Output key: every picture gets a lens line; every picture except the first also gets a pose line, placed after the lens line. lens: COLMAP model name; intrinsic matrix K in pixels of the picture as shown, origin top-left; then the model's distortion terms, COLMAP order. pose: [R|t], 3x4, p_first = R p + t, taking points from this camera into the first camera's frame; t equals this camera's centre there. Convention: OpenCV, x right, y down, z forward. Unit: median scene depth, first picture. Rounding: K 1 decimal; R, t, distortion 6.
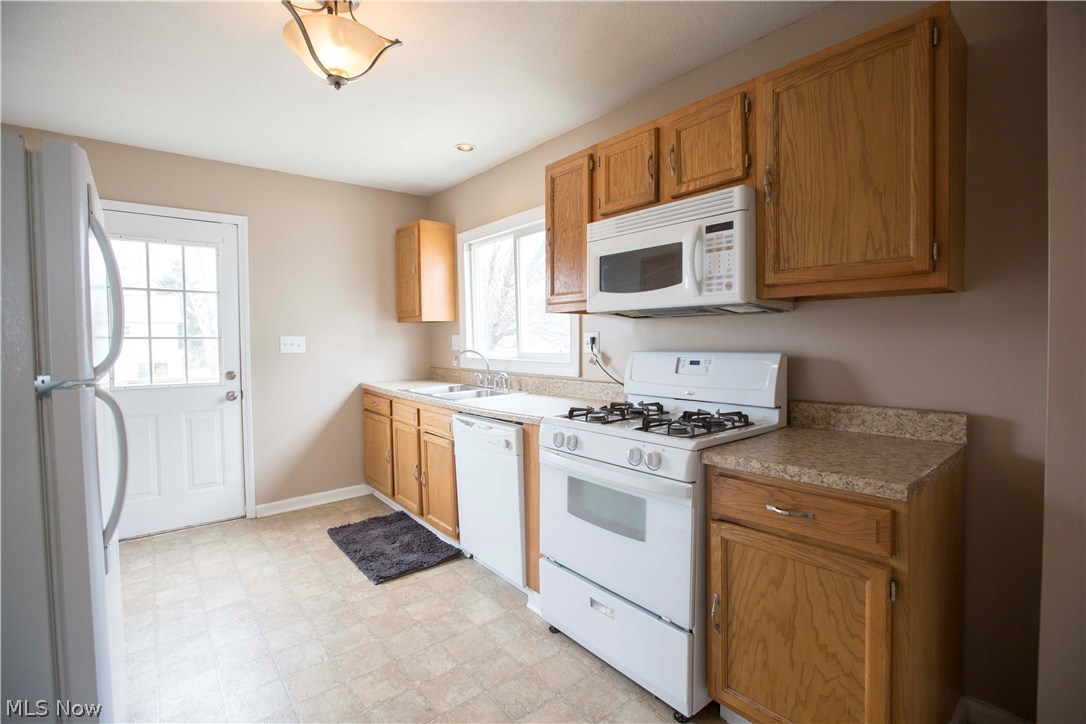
lens RADIAL K [[495.8, 0, 542.6], [0, 495.8, 356.6], [0, 0, 1]] dist [-0.005394, -0.000288]
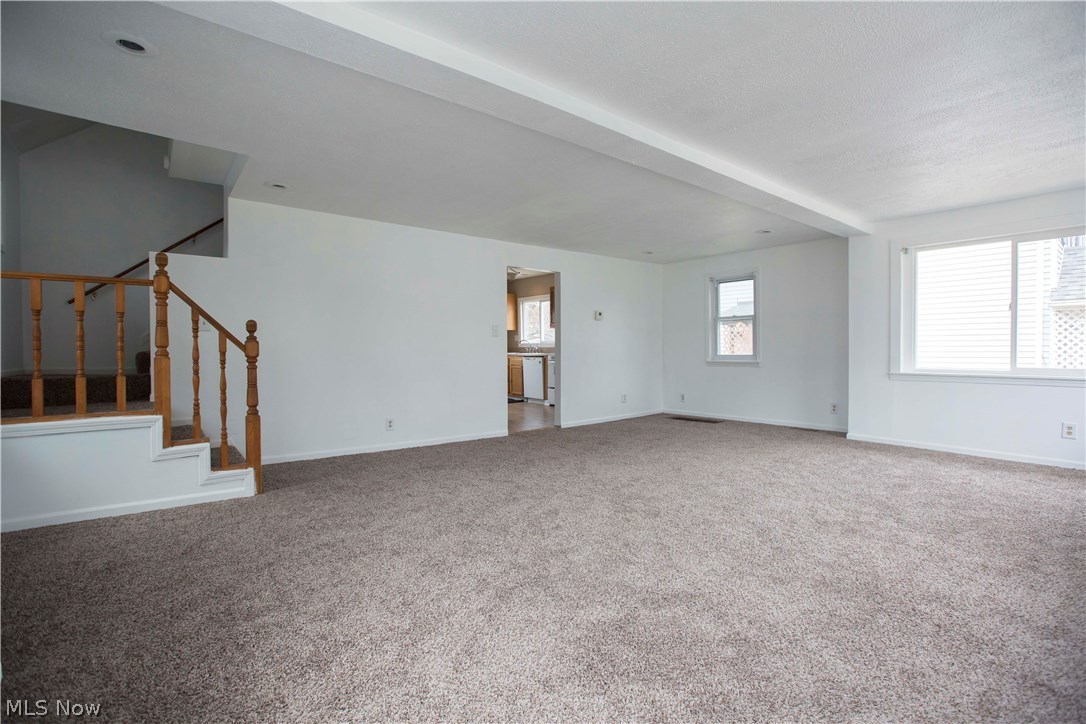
lens RADIAL K [[495.8, 0, 543.3], [0, 495.8, 356.1], [0, 0, 1]] dist [-0.005394, -0.000288]
pose [[0.999851, 0.005382, -0.016427, 0.016035], [-0.005564, 0.999923, -0.011058, 0.120534], [0.016366, 0.011148, 0.999804, -2.040512]]
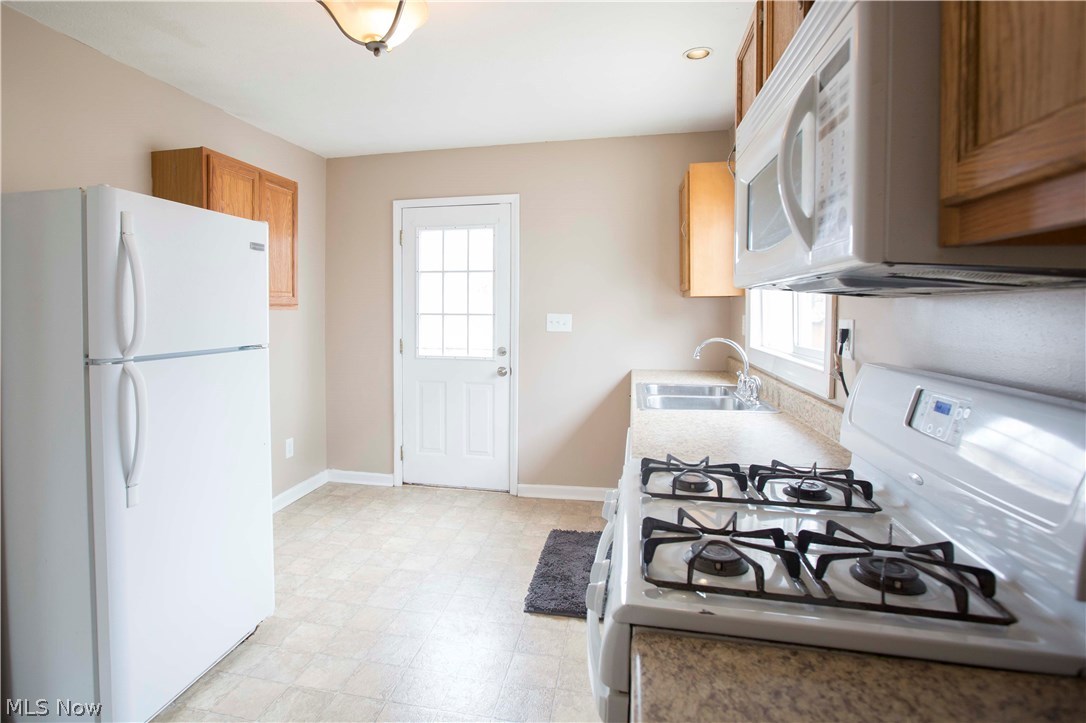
lens RADIAL K [[566.6, 0, 515.0], [0, 566.6, 329.1], [0, 0, 1]] dist [-0.028625, -0.000071]
pose [[0.634088, 0.040400, -0.772205, 0.302309], [-0.038578, 0.999043, 0.020590, -0.034785], [0.772298, 0.016734, 0.635040, 0.287565]]
